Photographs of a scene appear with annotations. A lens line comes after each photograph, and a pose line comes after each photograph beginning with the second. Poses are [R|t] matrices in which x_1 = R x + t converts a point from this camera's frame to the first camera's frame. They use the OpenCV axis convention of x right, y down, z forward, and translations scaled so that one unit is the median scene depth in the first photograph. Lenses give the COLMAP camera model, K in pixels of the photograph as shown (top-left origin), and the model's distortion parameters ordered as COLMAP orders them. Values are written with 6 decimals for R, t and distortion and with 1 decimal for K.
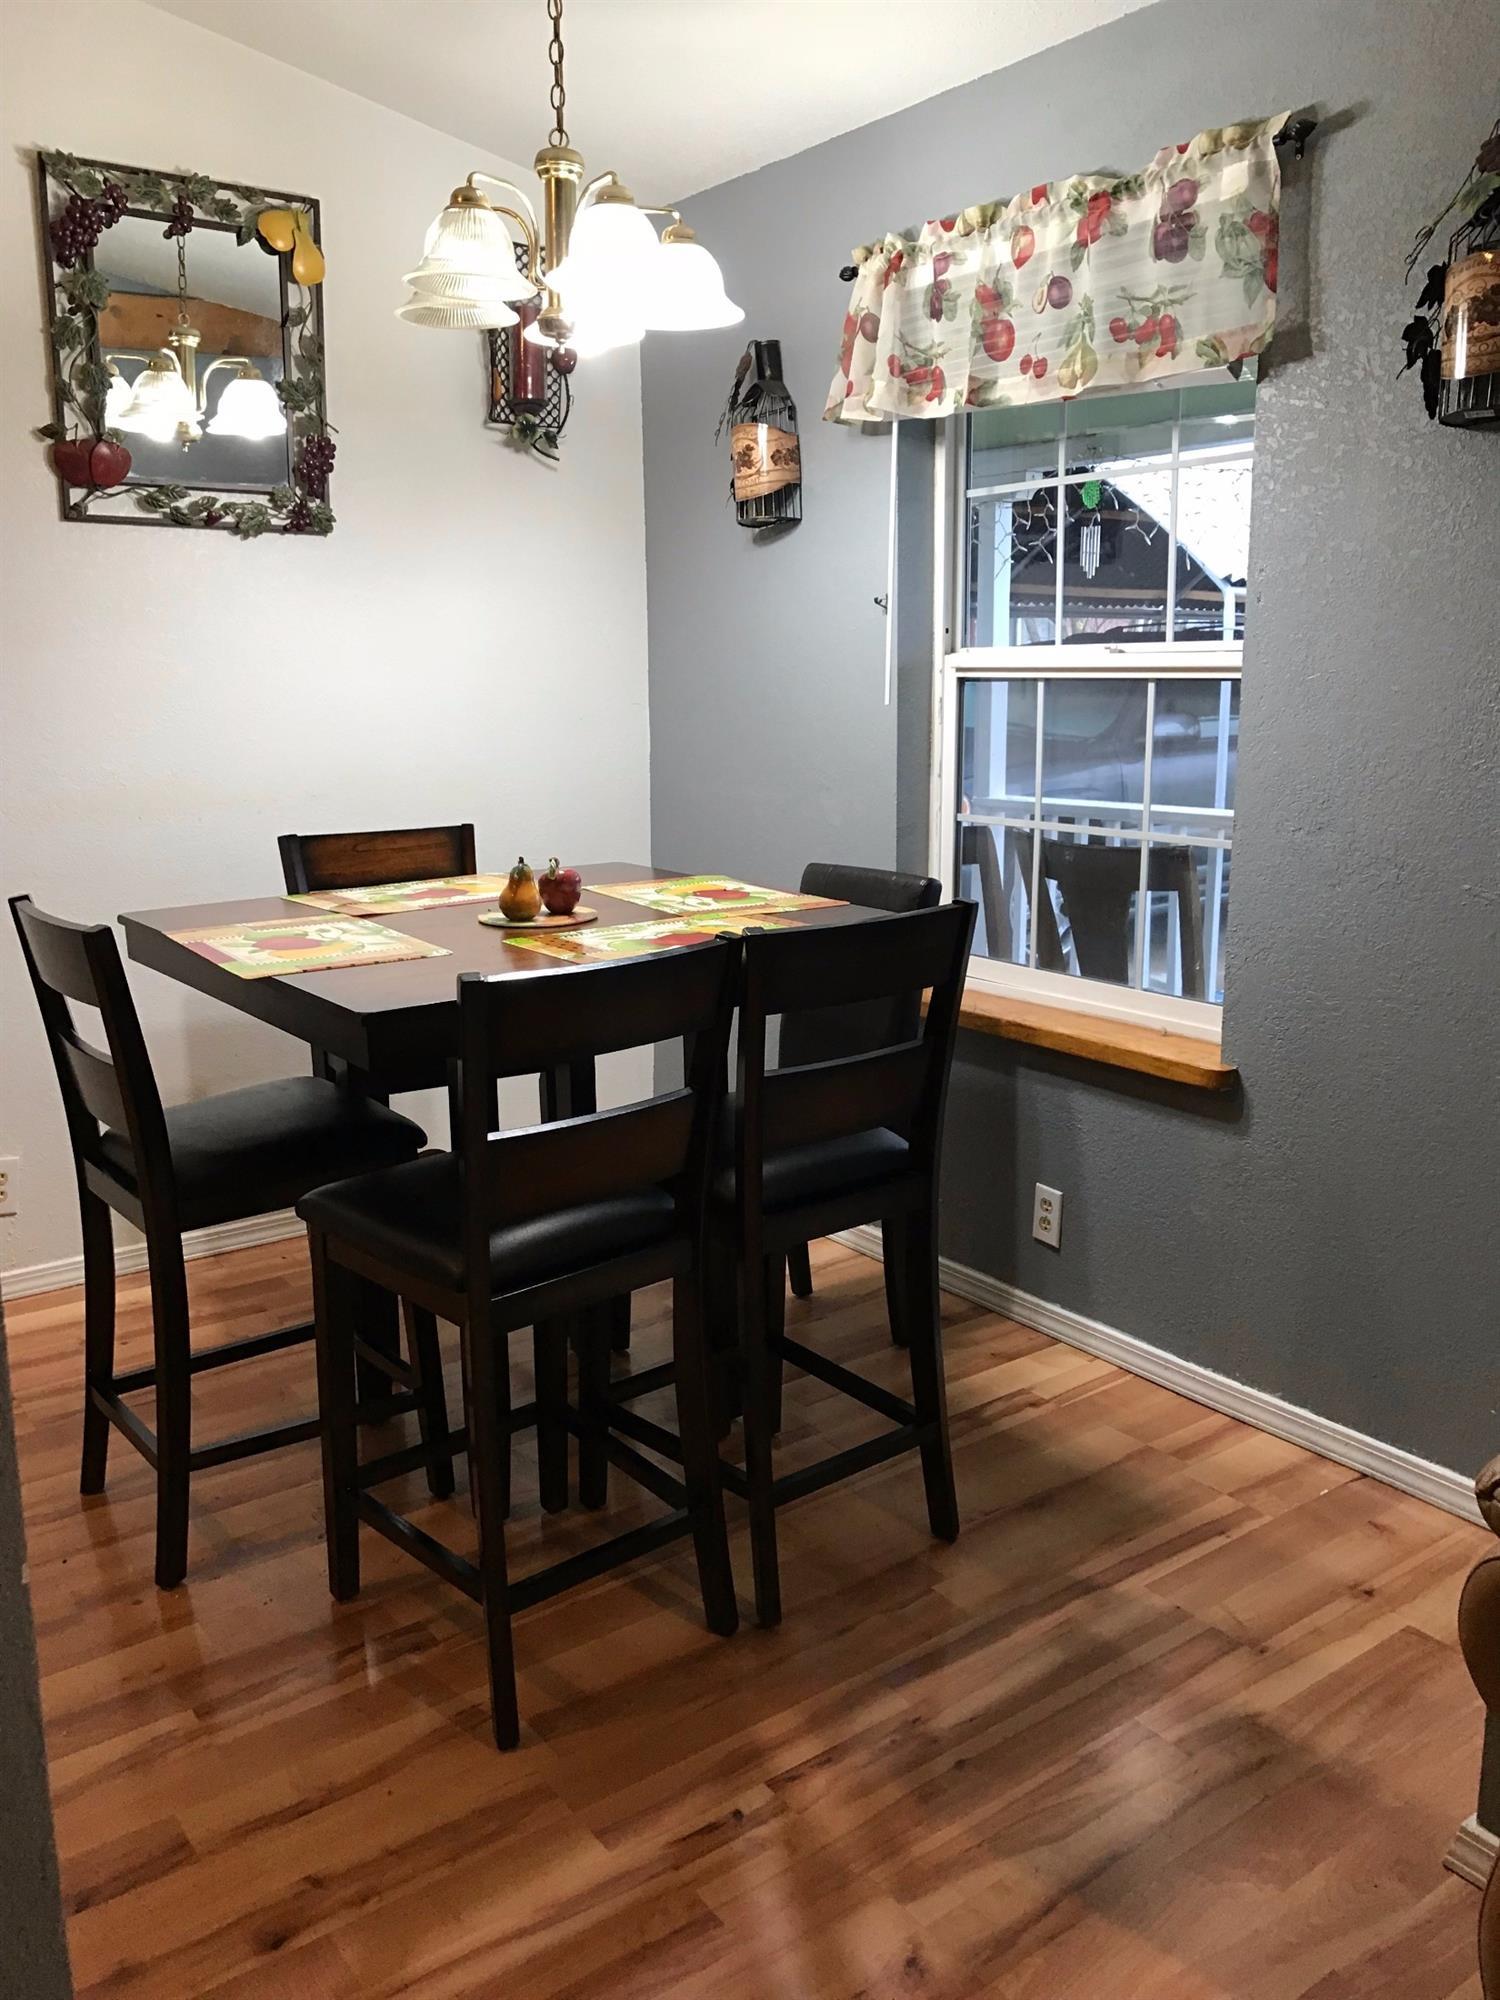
lens RADIAL K [[1612.8, 0, 750.0], [0, 1612.8, 1000.0], [0, 0, 1]] dist [-0.002331, -0.002391]
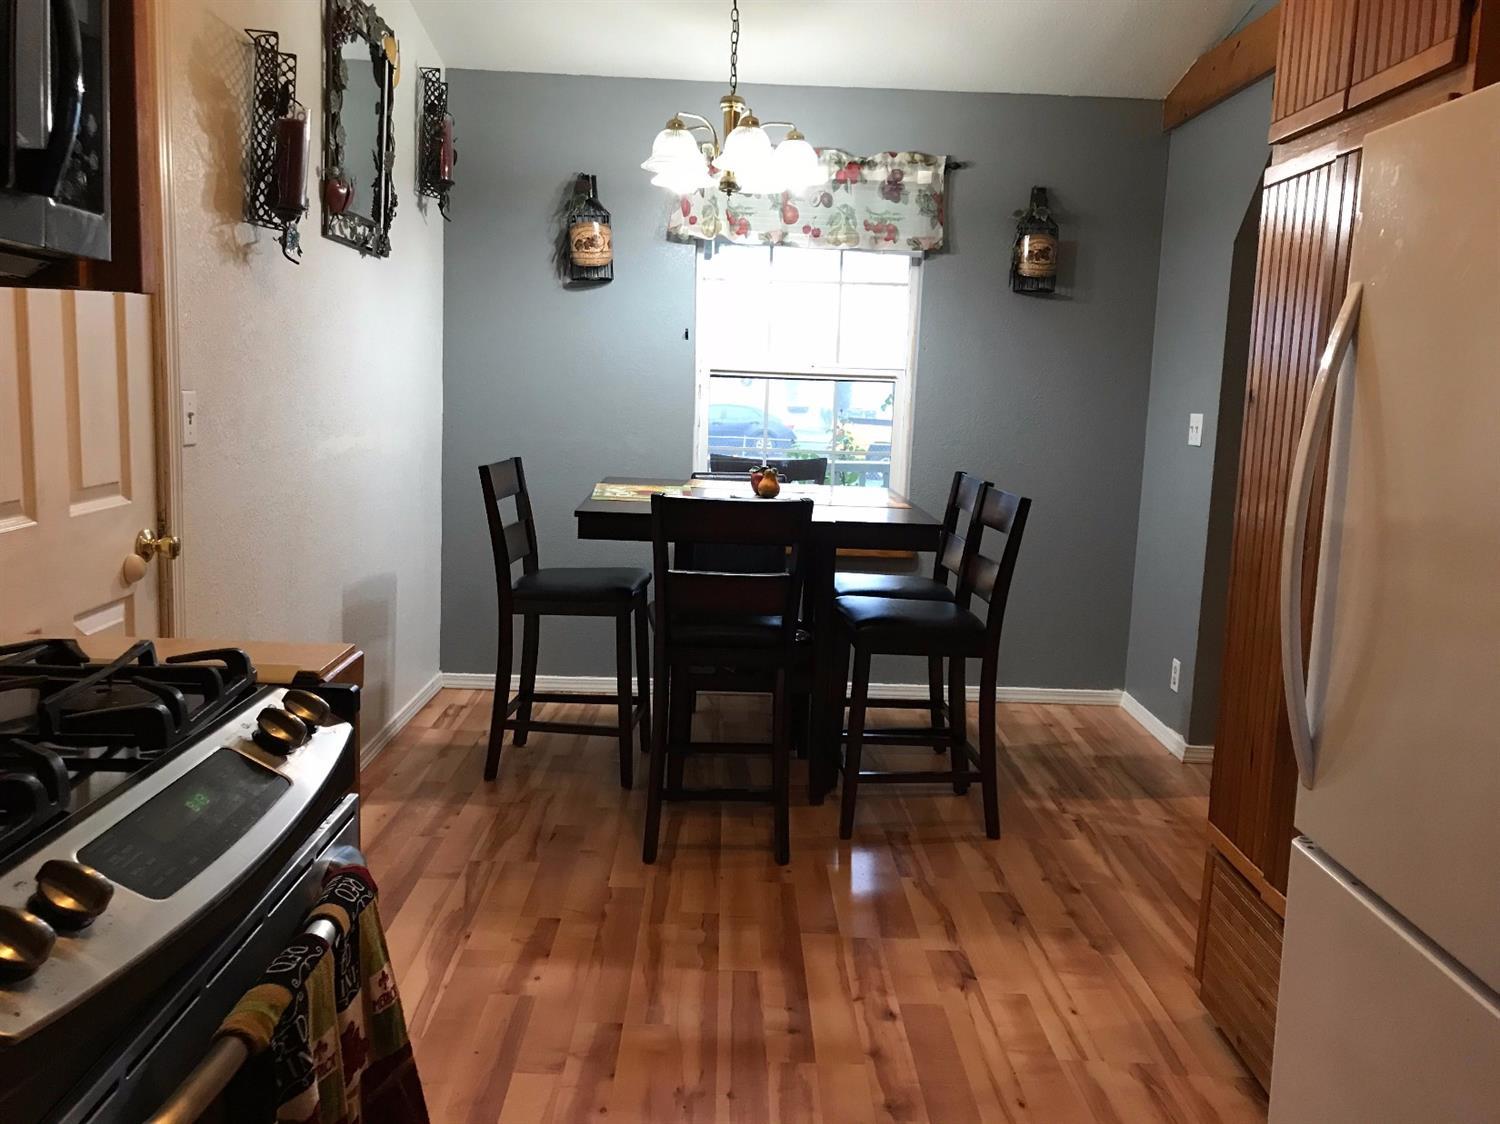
lens RADIAL K [[1209.6, 0, 750.0], [0, 1209.6, 562.0], [0, 0, 1]] dist [-0.002331, -0.002391]
pose [[0.573873, -0.091908, 0.813770, -1.358129], [0.126500, 0.991705, 0.022796, -0.006292], [-0.809115, 0.089860, 0.580739, 0.198715]]
